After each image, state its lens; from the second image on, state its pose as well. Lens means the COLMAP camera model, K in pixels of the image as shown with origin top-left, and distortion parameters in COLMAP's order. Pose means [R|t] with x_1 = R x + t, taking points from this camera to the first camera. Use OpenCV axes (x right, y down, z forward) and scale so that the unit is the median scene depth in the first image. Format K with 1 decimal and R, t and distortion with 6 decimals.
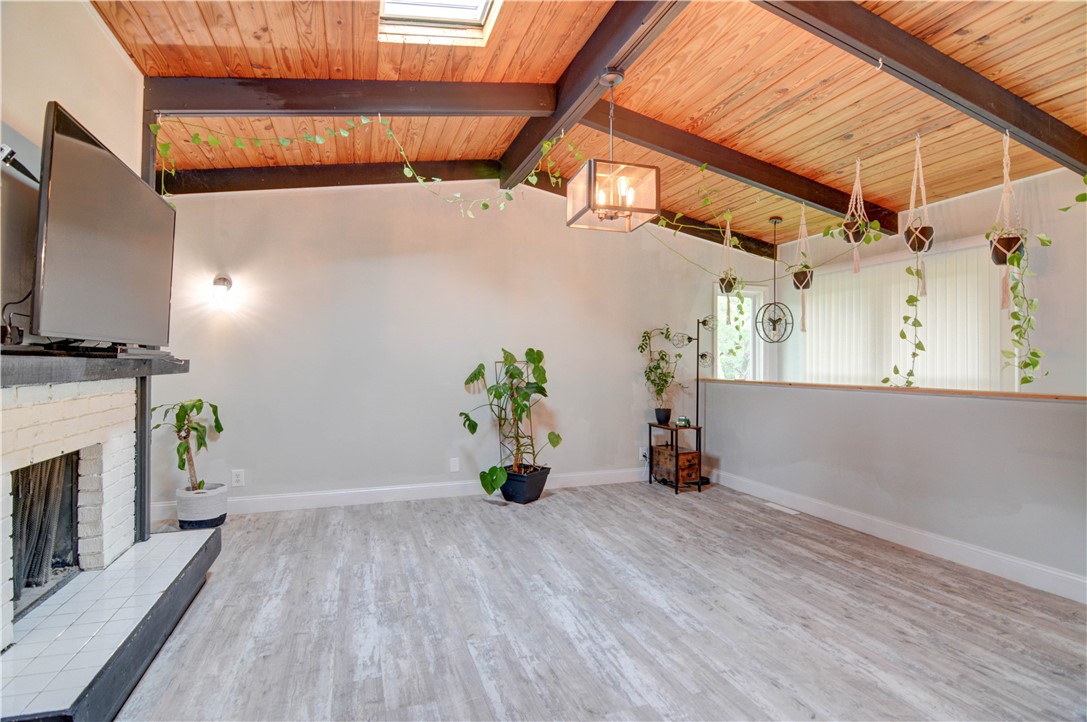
lens RADIAL K [[524.8, 0, 546.9], [0, 524.8, 365.7], [0, 0, 1]] dist [-0.002417, -0.013098]
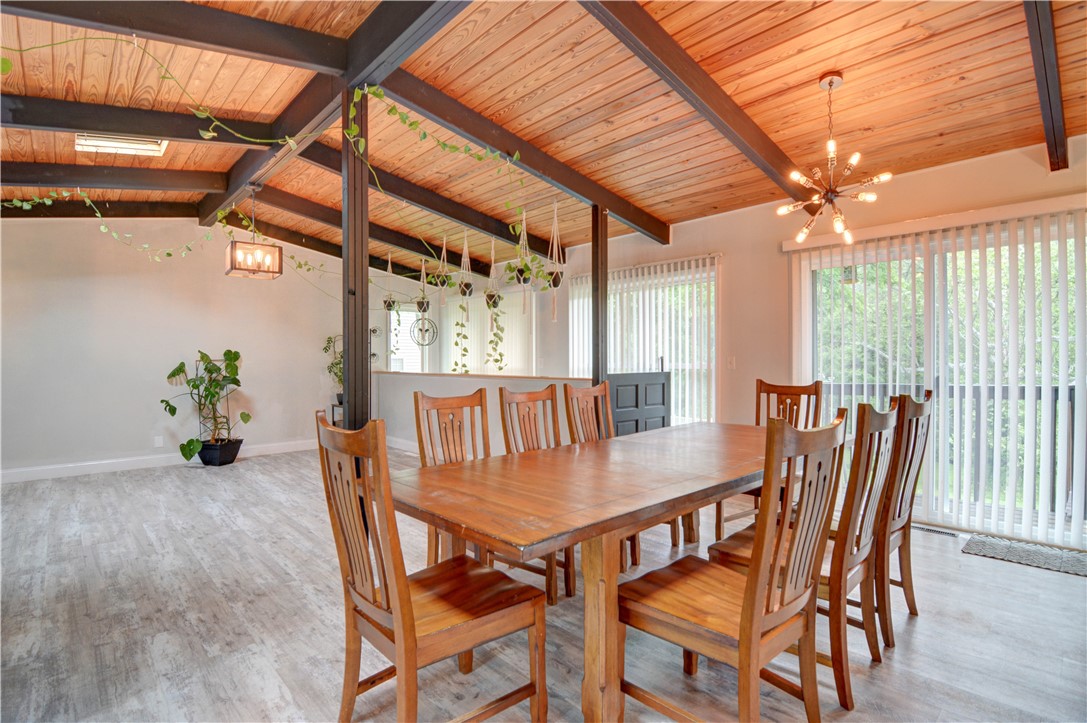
lens RADIAL K [[524.8, 0, 546.9], [0, 524.8, 366.2], [0, 0, 1]] dist [-0.002417, -0.013098]
pose [[0.921026, -0.012161, 0.389310, 0.213016], [0.008579, 0.999903, 0.010939, -0.000318], [-0.389406, -0.006735, 0.921042, -0.566000]]
